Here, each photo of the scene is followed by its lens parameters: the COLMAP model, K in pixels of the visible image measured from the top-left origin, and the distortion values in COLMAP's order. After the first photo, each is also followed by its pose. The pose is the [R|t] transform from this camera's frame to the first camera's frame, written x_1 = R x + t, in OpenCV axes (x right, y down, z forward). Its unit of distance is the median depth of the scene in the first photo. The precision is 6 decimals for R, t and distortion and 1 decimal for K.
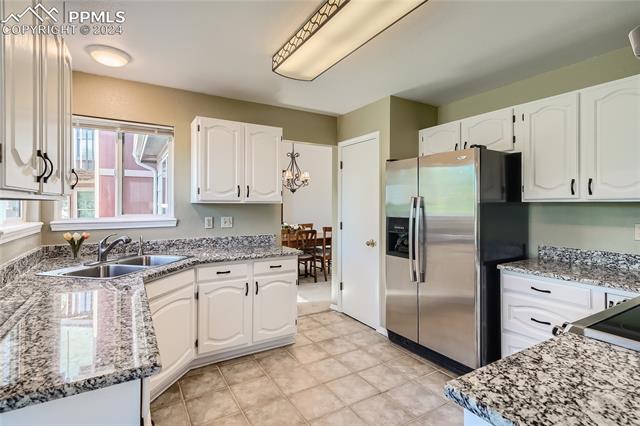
lens RADIAL K [[297.2, 0, 319.8], [0, 297.2, 206.7], [0, 0, 1]] dist [0.004427, 0.000549]
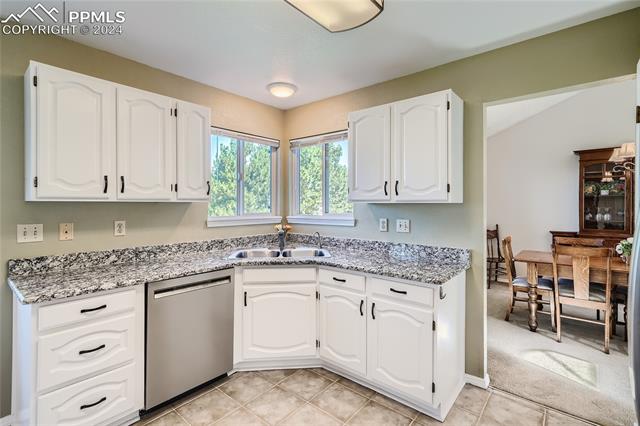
lens RADIAL K [[297.2, 0, 315.9], [0, 297.2, 207.3], [0, 0, 1]] dist [0.004427, 0.000549]
pose [[0.338150, 0.007069, -0.941066, 0.461820], [-0.006259, 0.999967, 0.005262, -0.003255], [0.941072, 0.004111, 0.338182, 0.576510]]
